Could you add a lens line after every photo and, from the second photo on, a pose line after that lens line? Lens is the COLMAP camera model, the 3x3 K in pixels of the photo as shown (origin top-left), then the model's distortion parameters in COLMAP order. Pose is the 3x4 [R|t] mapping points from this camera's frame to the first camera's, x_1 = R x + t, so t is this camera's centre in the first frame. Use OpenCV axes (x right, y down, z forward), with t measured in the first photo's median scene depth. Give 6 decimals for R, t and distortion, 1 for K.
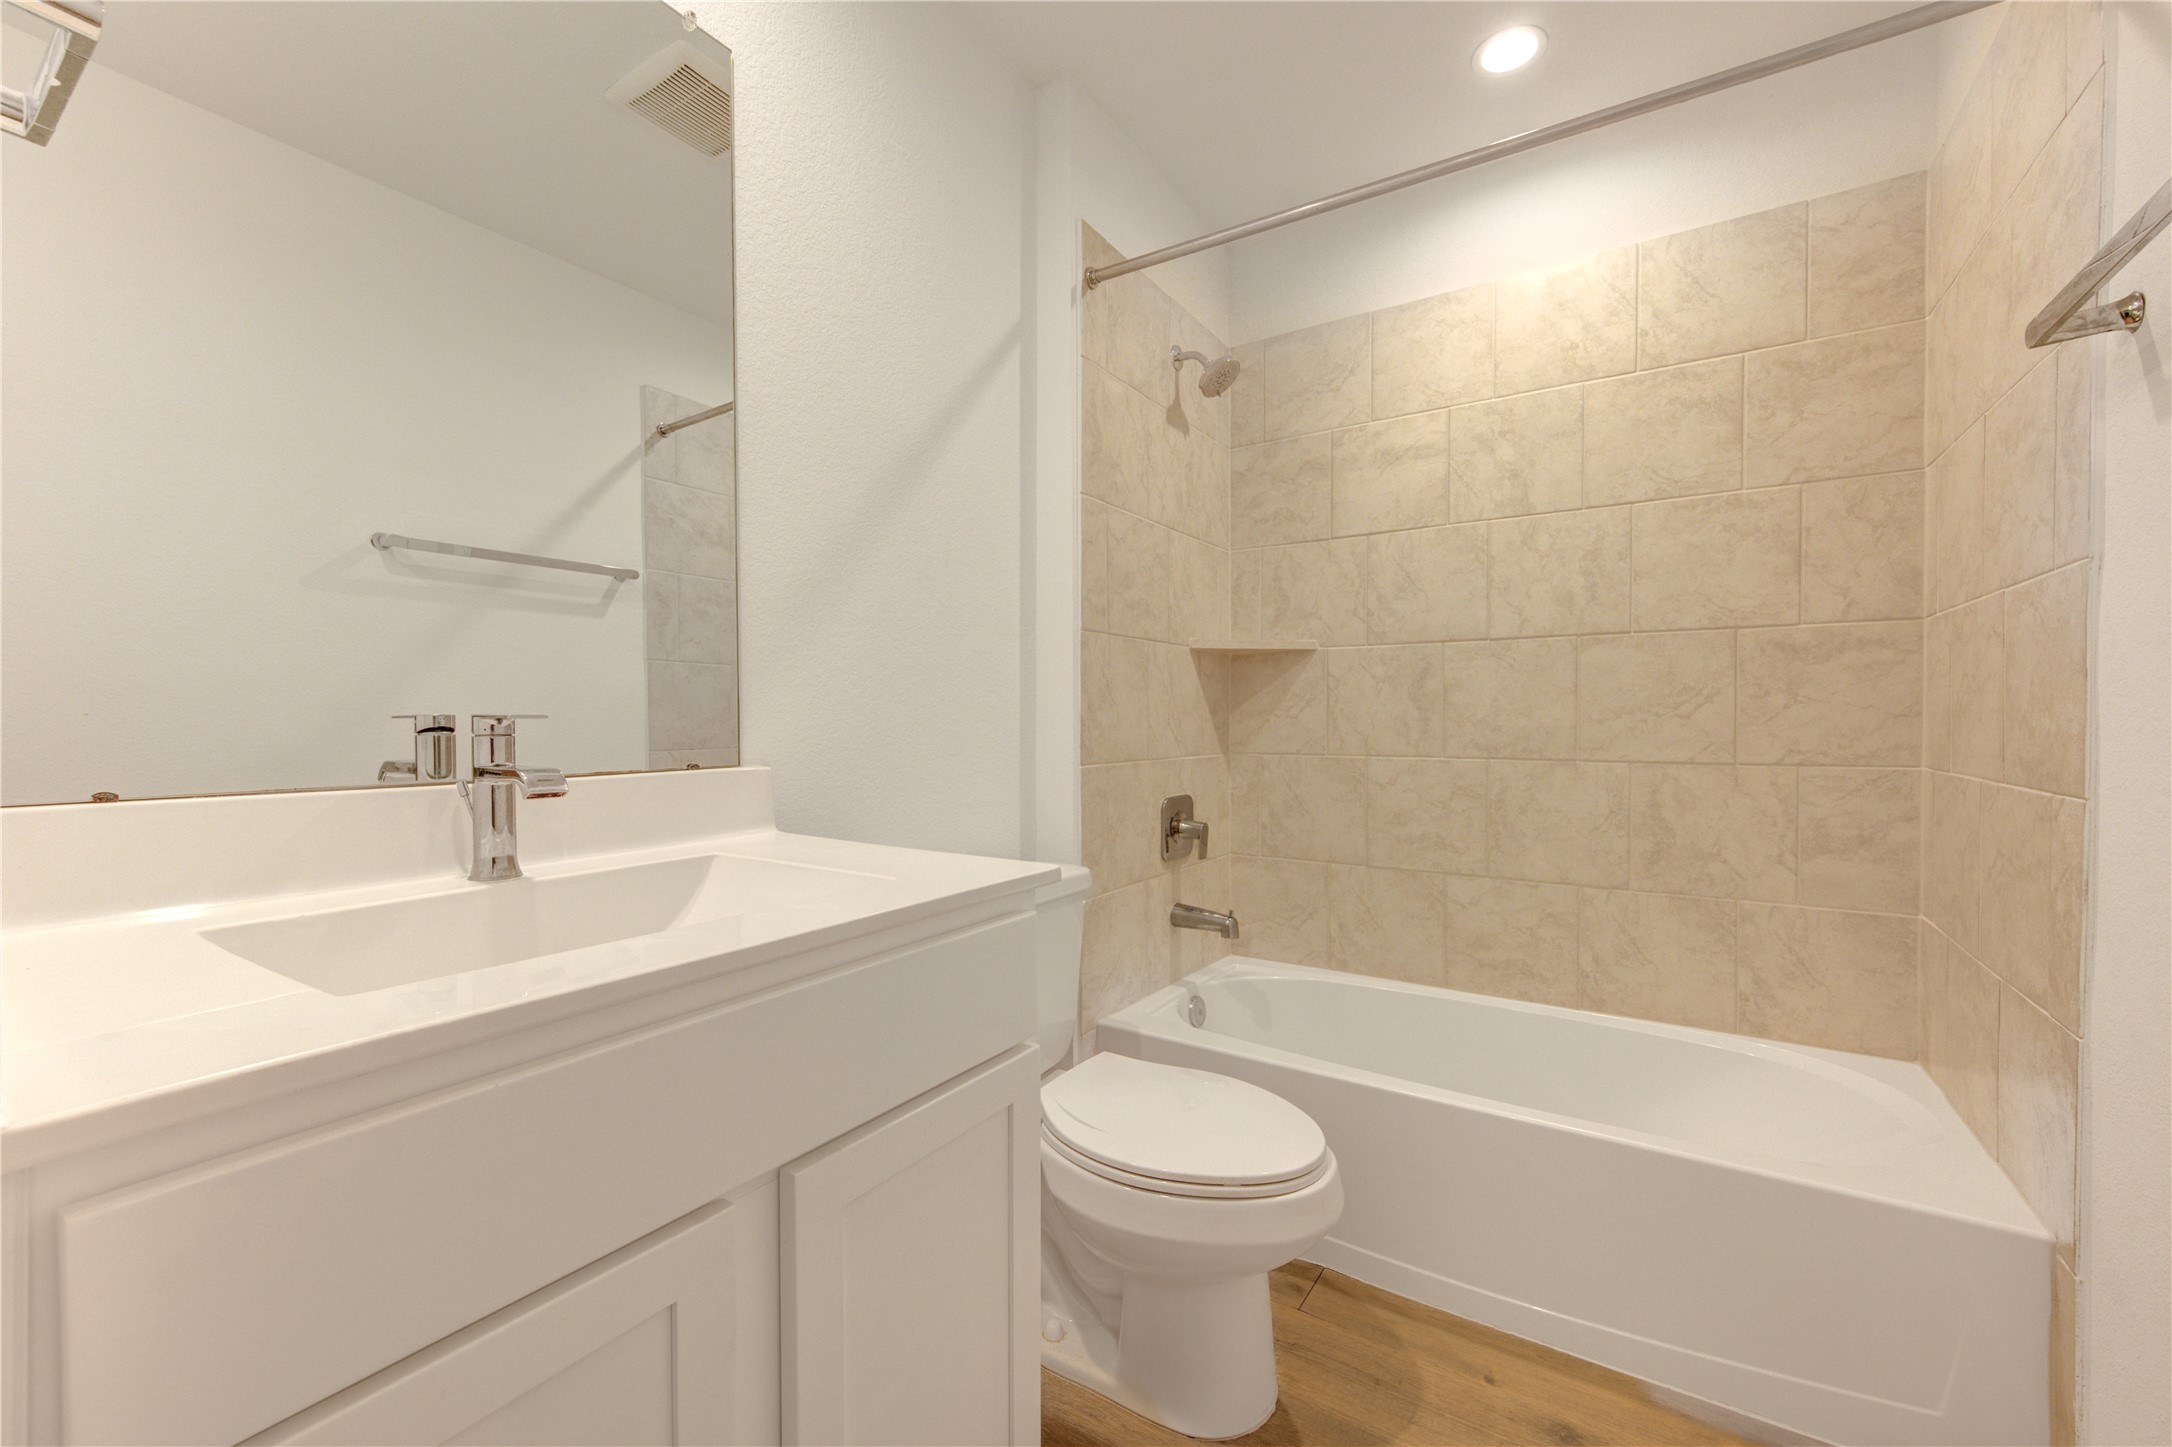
lens RADIAL K [[867.4, 0, 1084.7], [0, 867.4, 733.2], [0, 0, 1]] dist [-0.000864, 0.000828]
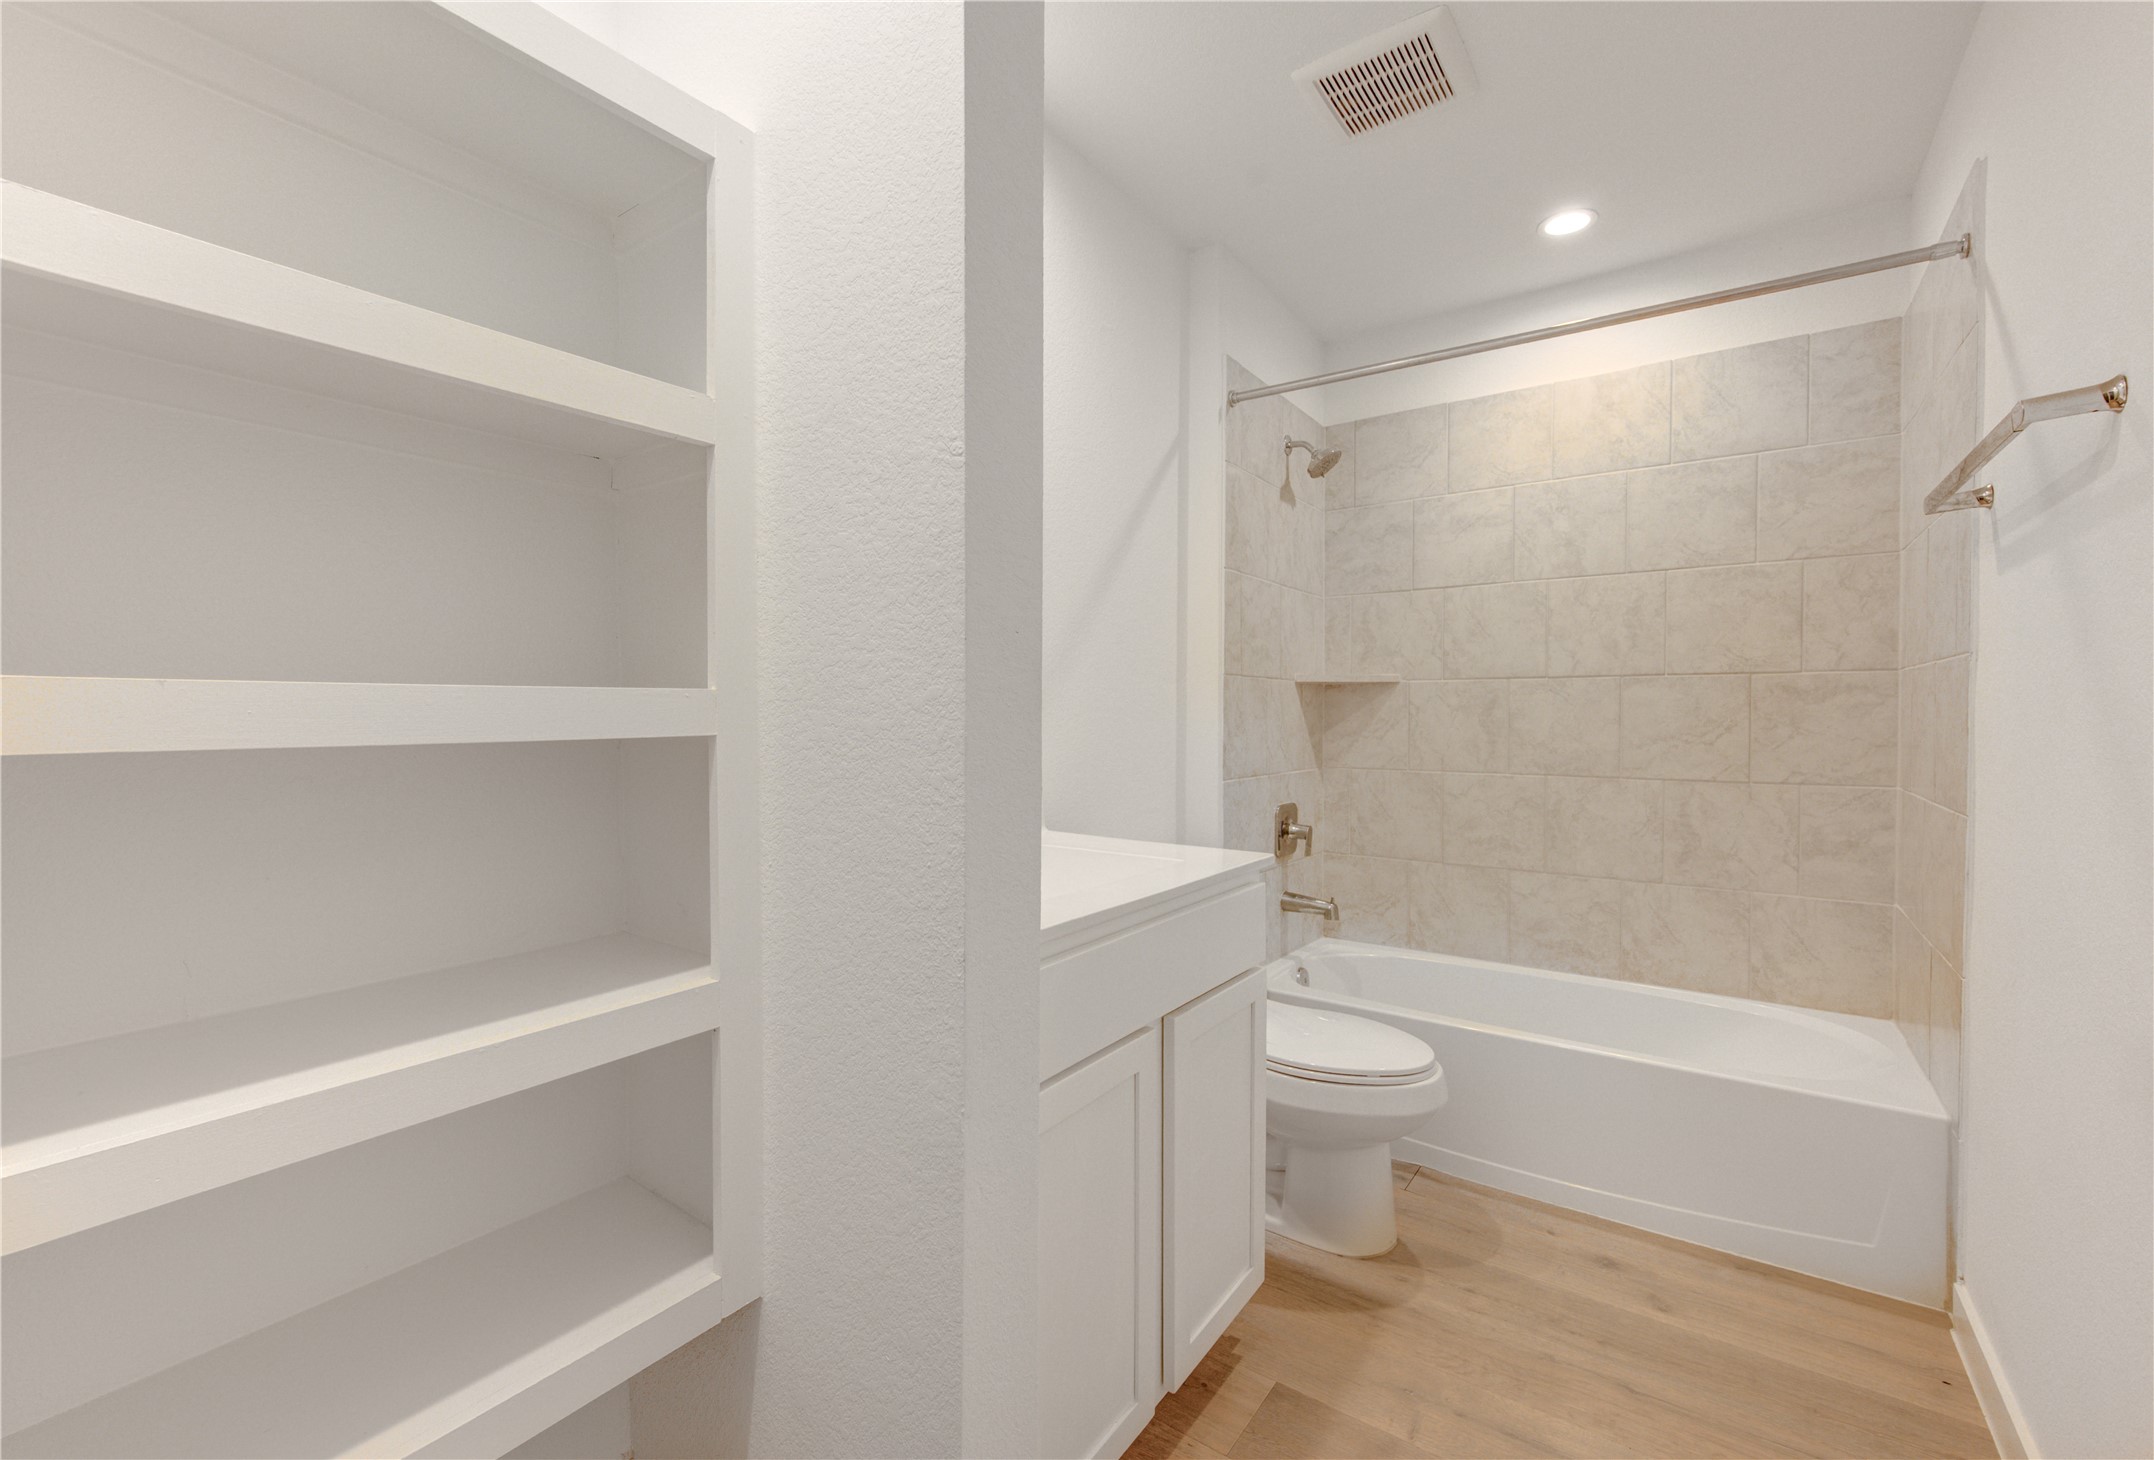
lens RADIAL K [[895.3, 0, 1077.0], [0, 895.3, 730.0], [0, 0, 1]] dist [0.000618, -0.000417]
pose [[0.999363, 0.004283, -0.035416, -0.162131], [-0.004300, 0.999991, -0.000416, -0.033601], [0.035414, 0.000568, 0.999373, -0.305233]]
